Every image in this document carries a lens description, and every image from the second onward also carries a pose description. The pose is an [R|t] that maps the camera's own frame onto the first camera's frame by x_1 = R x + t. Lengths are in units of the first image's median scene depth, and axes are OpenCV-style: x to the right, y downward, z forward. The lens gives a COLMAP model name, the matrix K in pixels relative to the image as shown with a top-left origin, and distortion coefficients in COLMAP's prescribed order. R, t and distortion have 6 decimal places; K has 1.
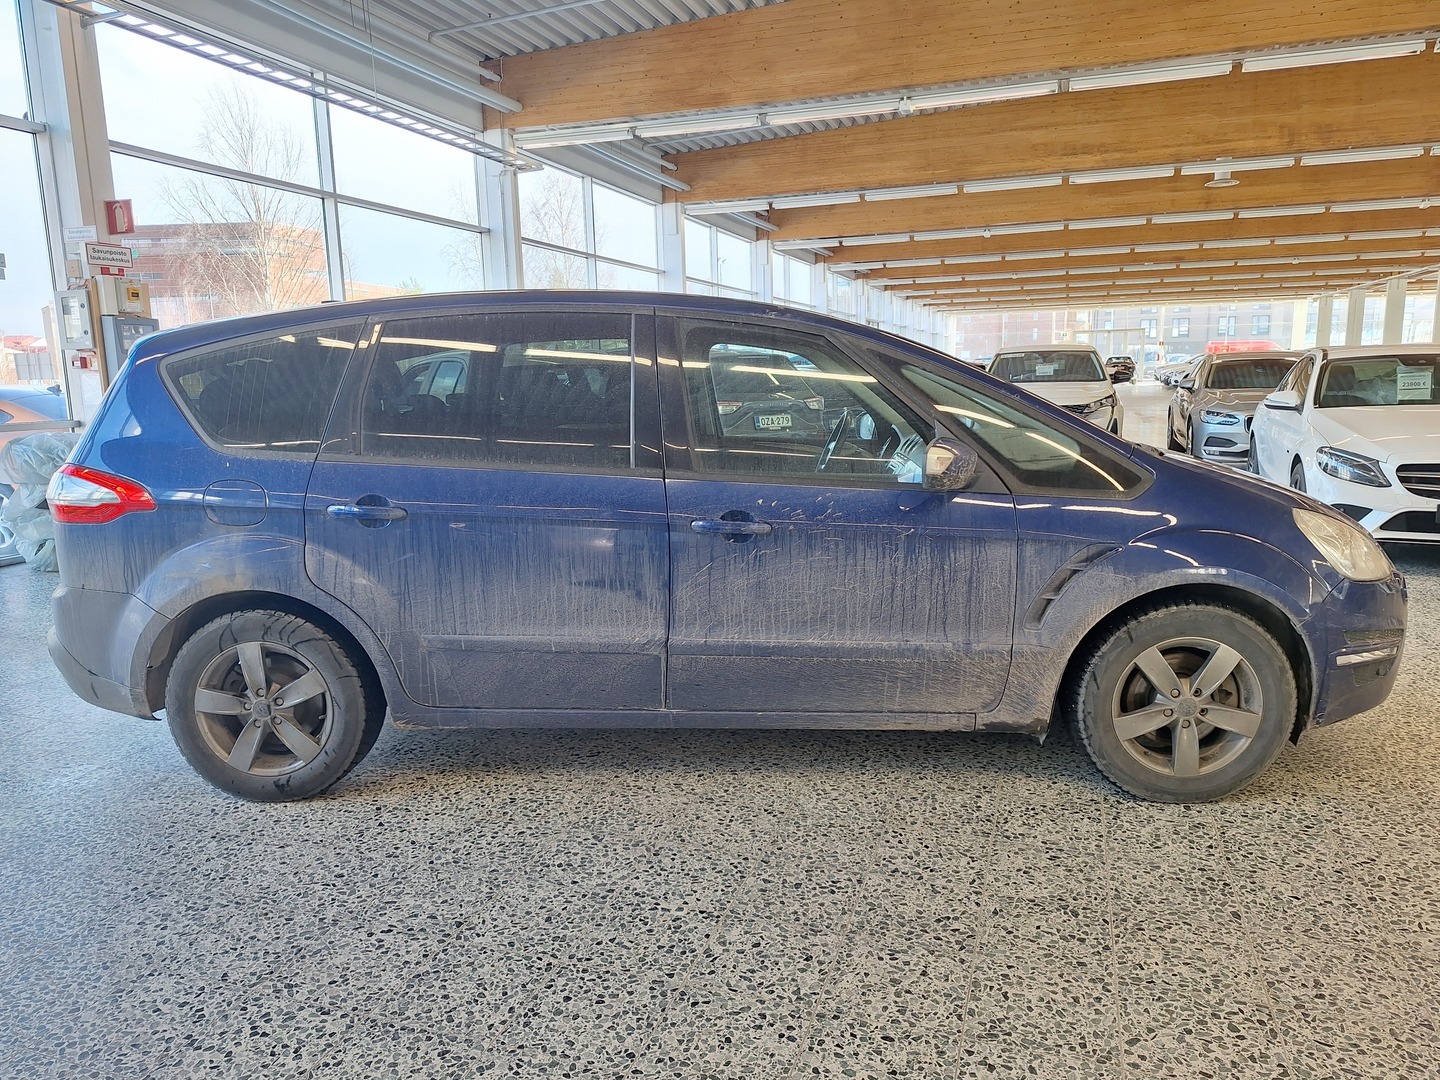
lens RADIAL K [[997.3, 0, 718.9], [0, 997.3, 547.1], [0, 0, 1]] dist [0.046579, -0.049461]
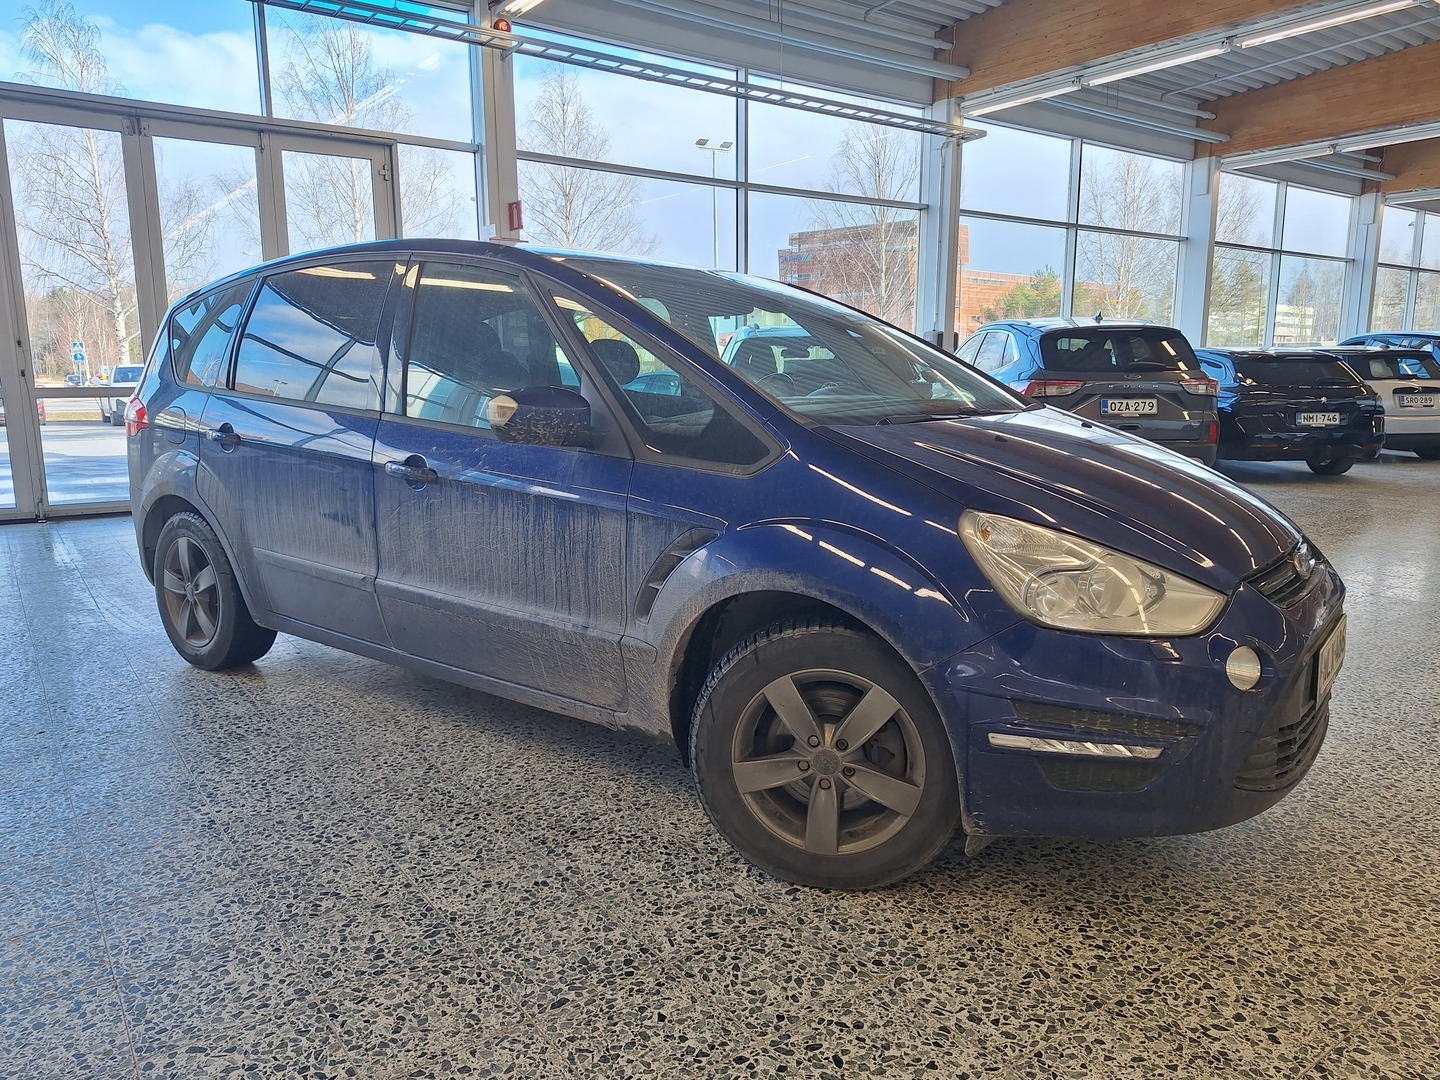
lens RADIAL K [[1008.8, 0, 720.0], [0, 1008.8, 540.0], [0, 0, 1]] dist [0.050709, -0.051371]
pose [[0.818430, 0.112162, -0.563554, 0.804123], [-0.111463, 0.993124, 0.035785, -0.022846], [0.563692, 0.033528, 0.825304, 0.328672]]
